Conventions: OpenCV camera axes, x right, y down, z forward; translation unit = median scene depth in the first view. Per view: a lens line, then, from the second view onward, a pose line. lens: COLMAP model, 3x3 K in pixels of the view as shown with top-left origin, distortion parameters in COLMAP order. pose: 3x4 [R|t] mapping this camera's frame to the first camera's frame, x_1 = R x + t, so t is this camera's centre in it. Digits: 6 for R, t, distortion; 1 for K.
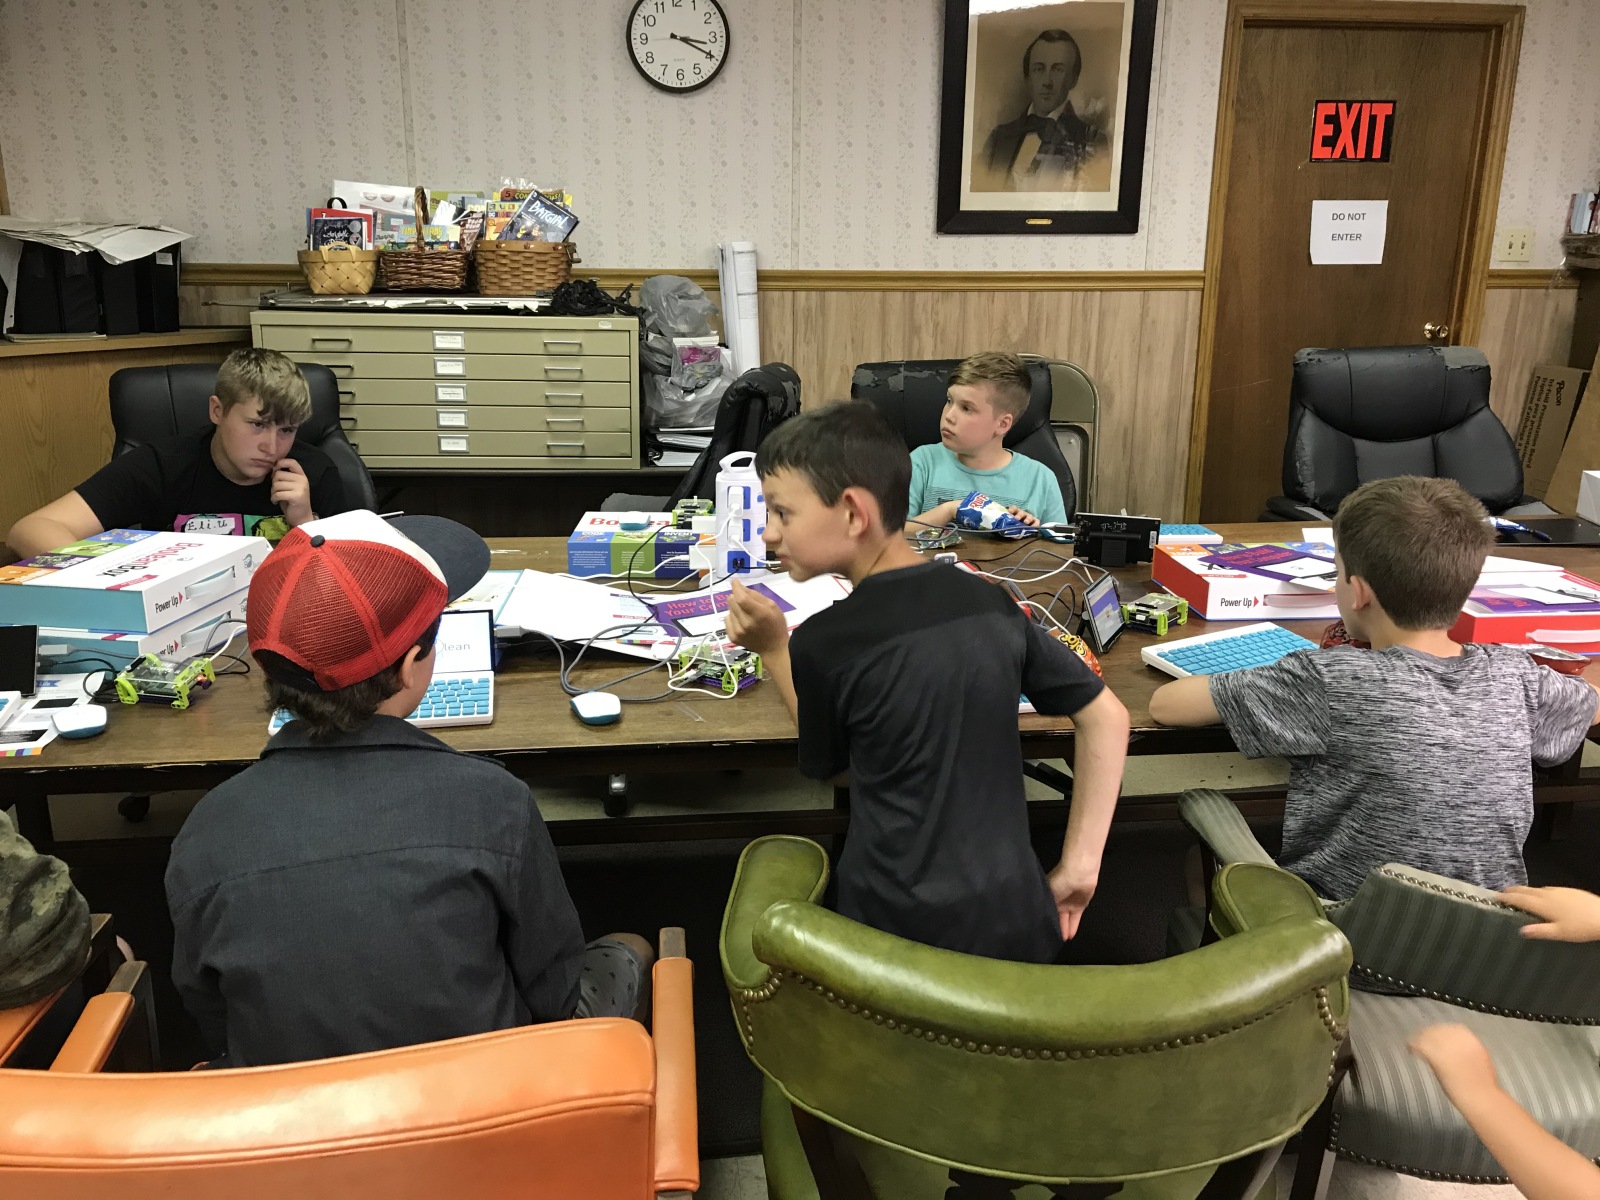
lens RADIAL K [[1306.3, 0, 808.5], [0, 1306.3, 591.8], [0, 0, 1]] dist [0.005196, -0.006944]
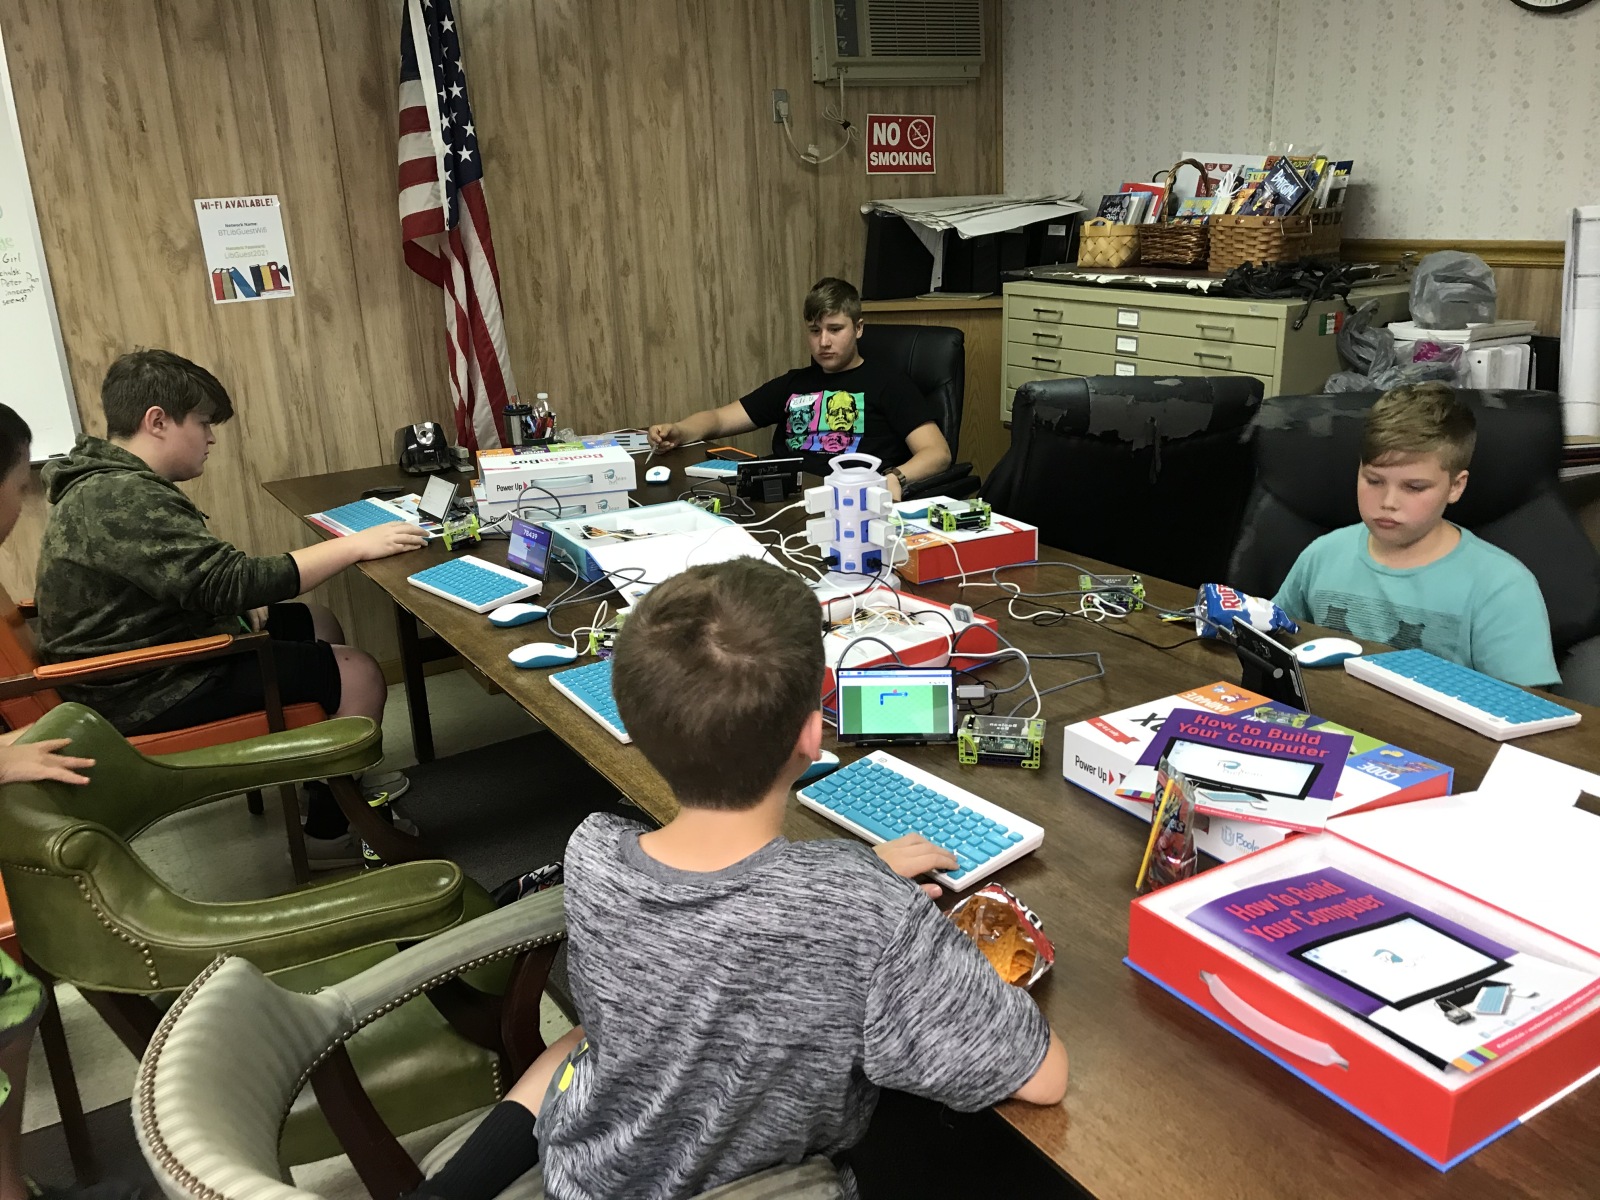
lens RADIAL K [[1306.3, 0, 787.5], [0, 1306.3, 601.3], [0, 0, 1]] dist [0.005196, -0.006944]
pose [[0.415450, 0.248898, -0.874901, 0.525040], [-0.201194, 0.963156, 0.178468, -0.105320], [0.887086, 0.101881, 0.450220, 0.326956]]
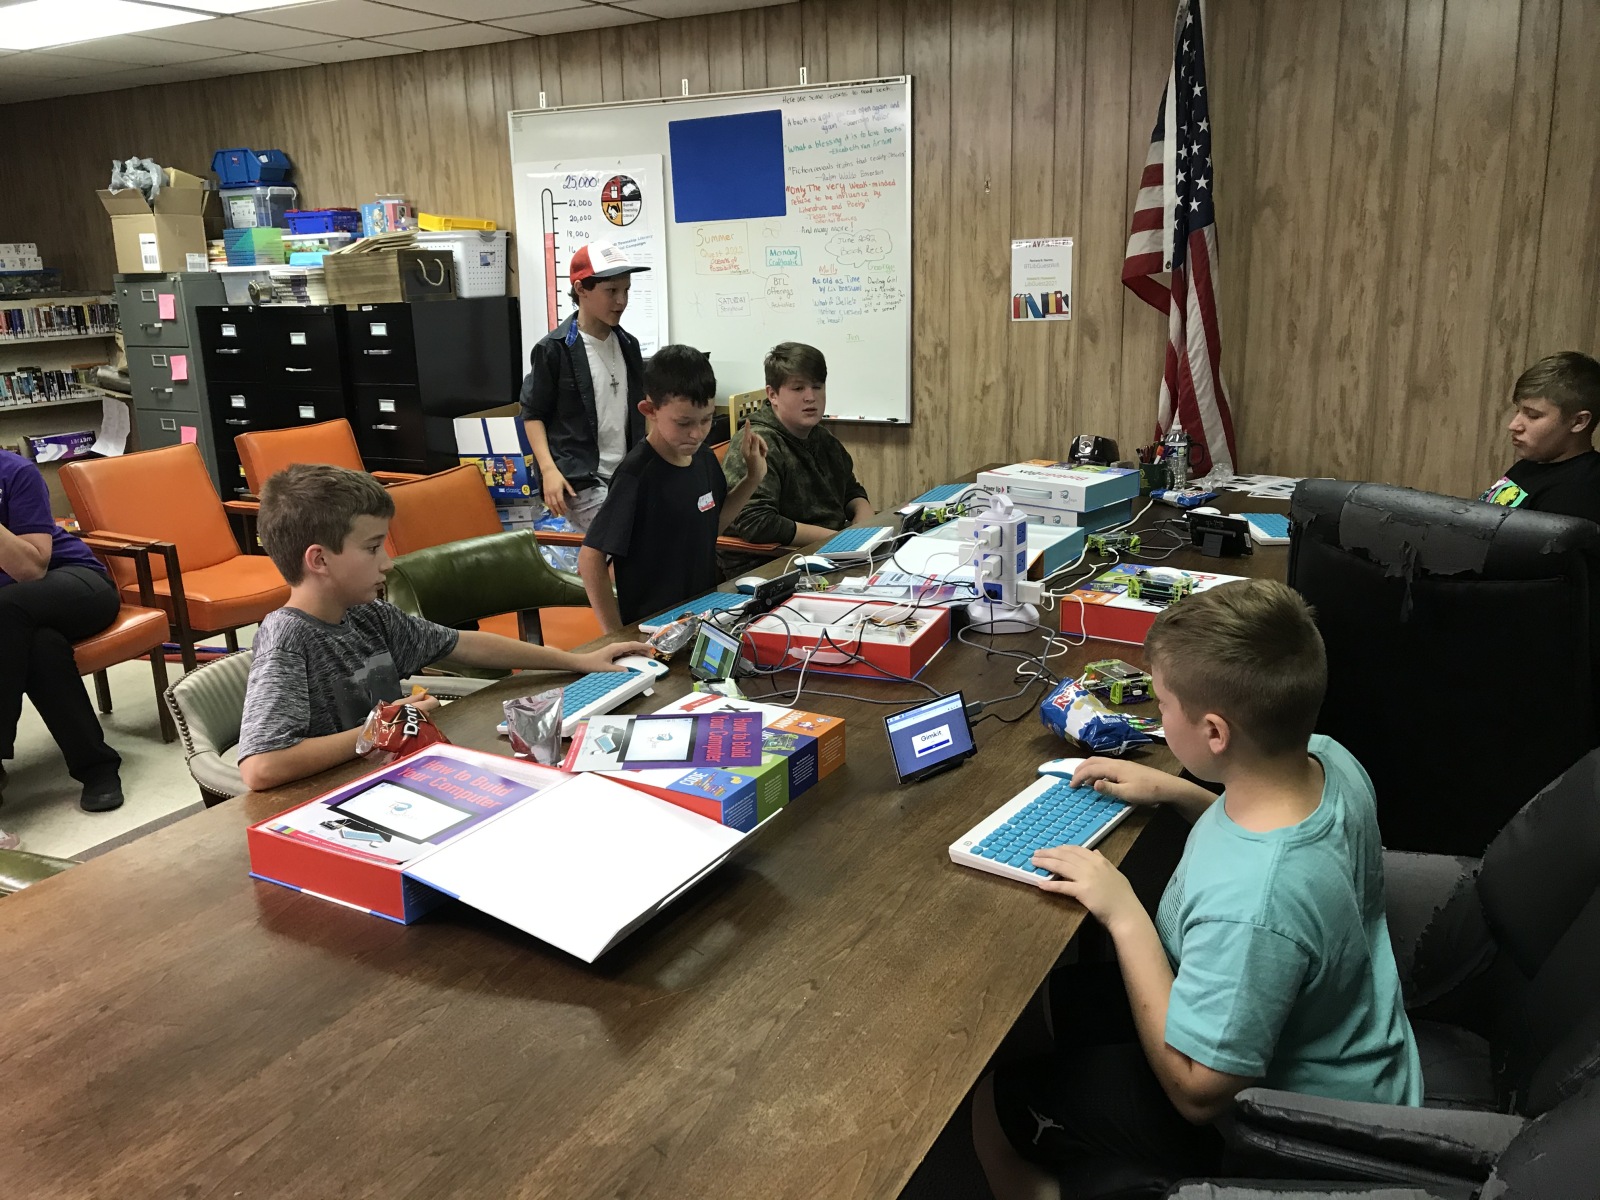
lens RADIAL K [[1306.3, 0, 791.4], [0, 1306.3, 601.6], [0, 0, 1]] dist [0.005196, -0.006944]
pose [[-0.578173, 0.217662, -0.786345, 0.601472], [-0.201102, 0.896012, 0.395881, -0.271361], [0.790743, 0.387023, -0.474278, 0.894631]]
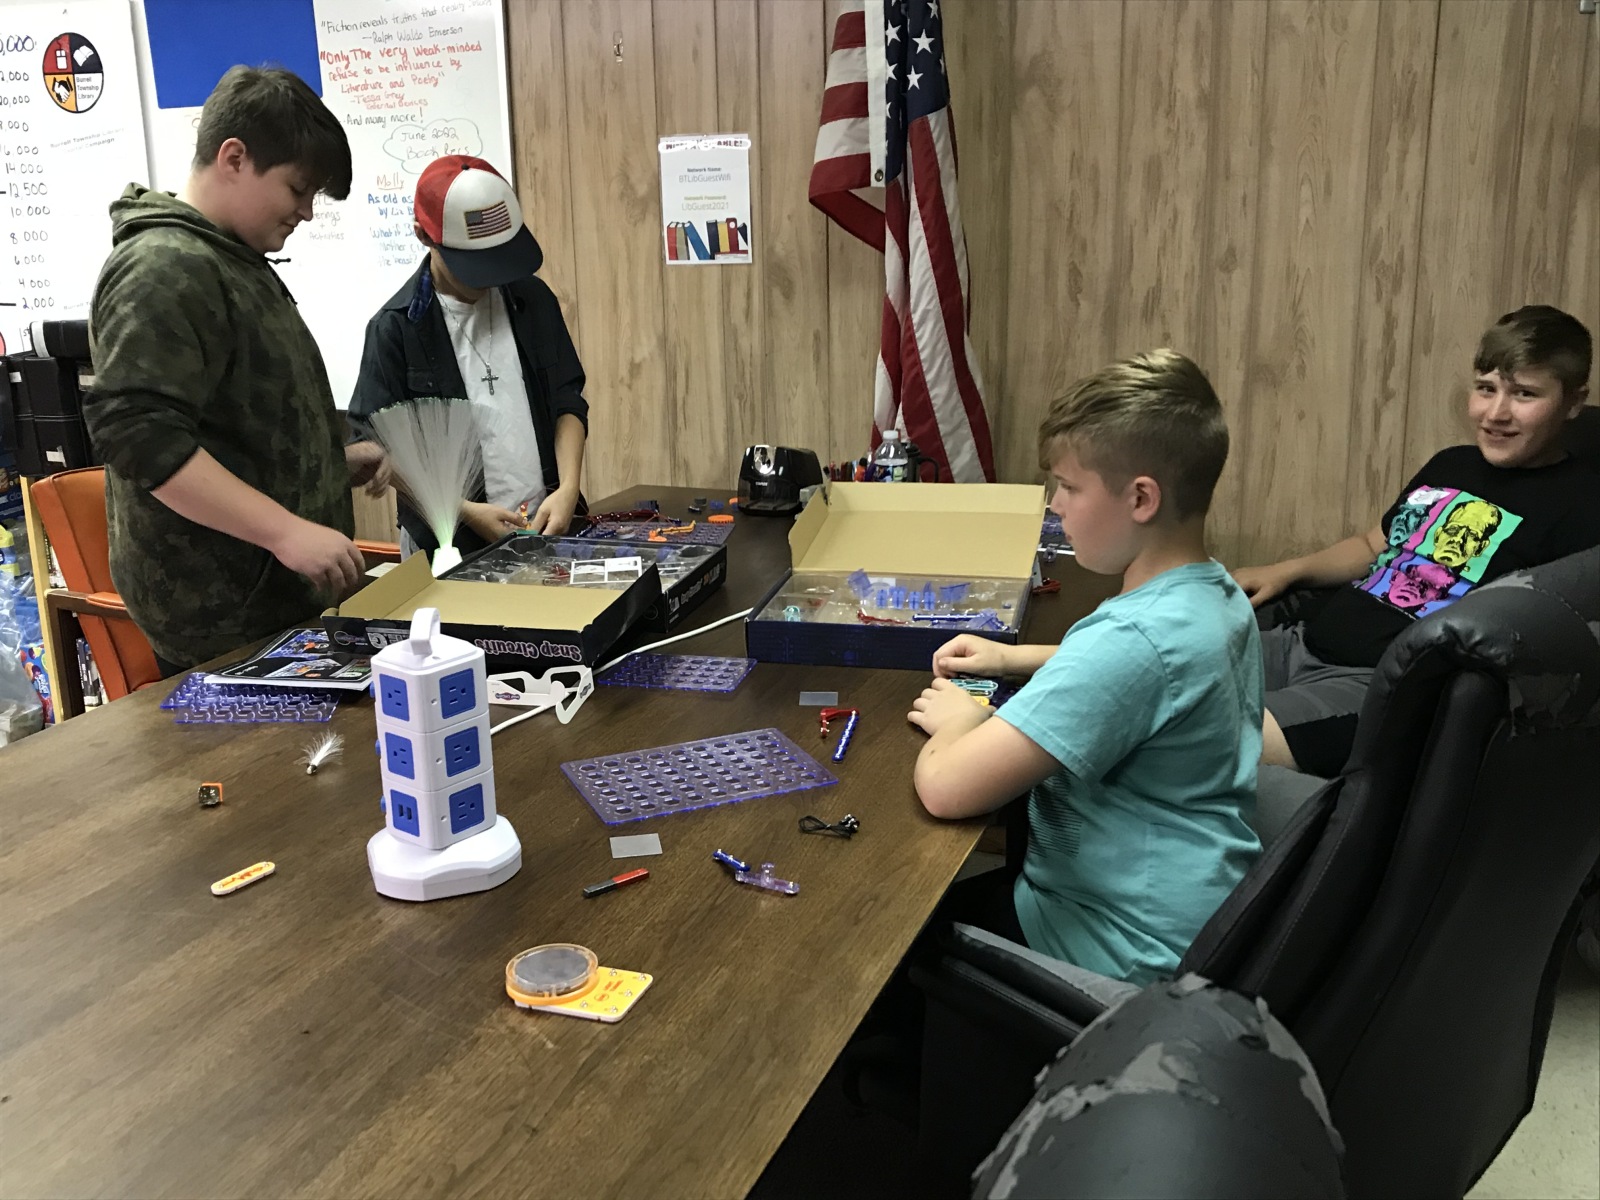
lens RADIAL K [[1559.2, 0, 812.6], [0, 1559.2, 609.9], [0, 0, 1]] dist [0.004001, 0.000000]
pose [[-0.456354, 0.235353, -0.858108, 0.272273], [-0.229698, 0.900539, 0.369147, -0.242803], [0.859639, 0.365567, -0.356905, 0.863345]]
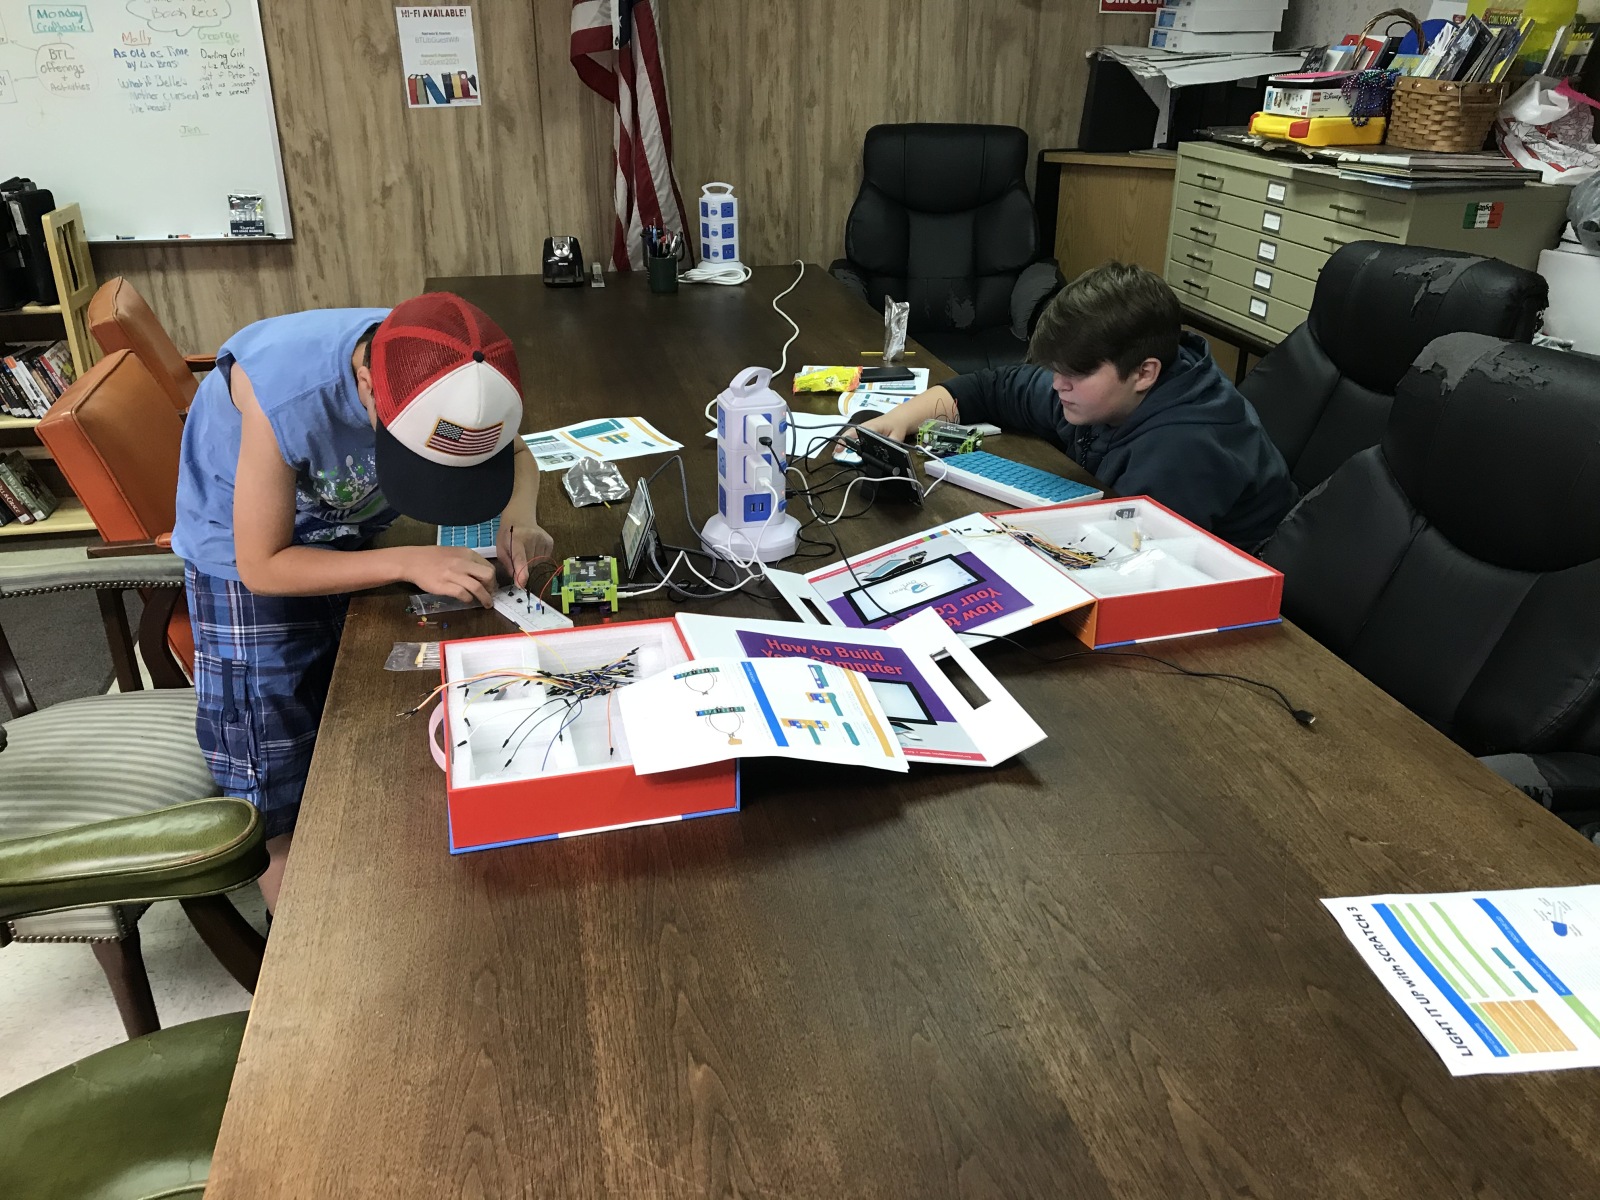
lens RADIAL K [[1306.3, 0, 793.6], [0, 1306.3, 598.1], [0, 0, 1]] dist [0.005196, -0.006944]
pose [[0.091202, 0.389830, -0.916360, 0.599834], [-0.270683, 0.895253, 0.353910, -0.163024], [0.958338, 0.215766, 0.187170, 0.552081]]
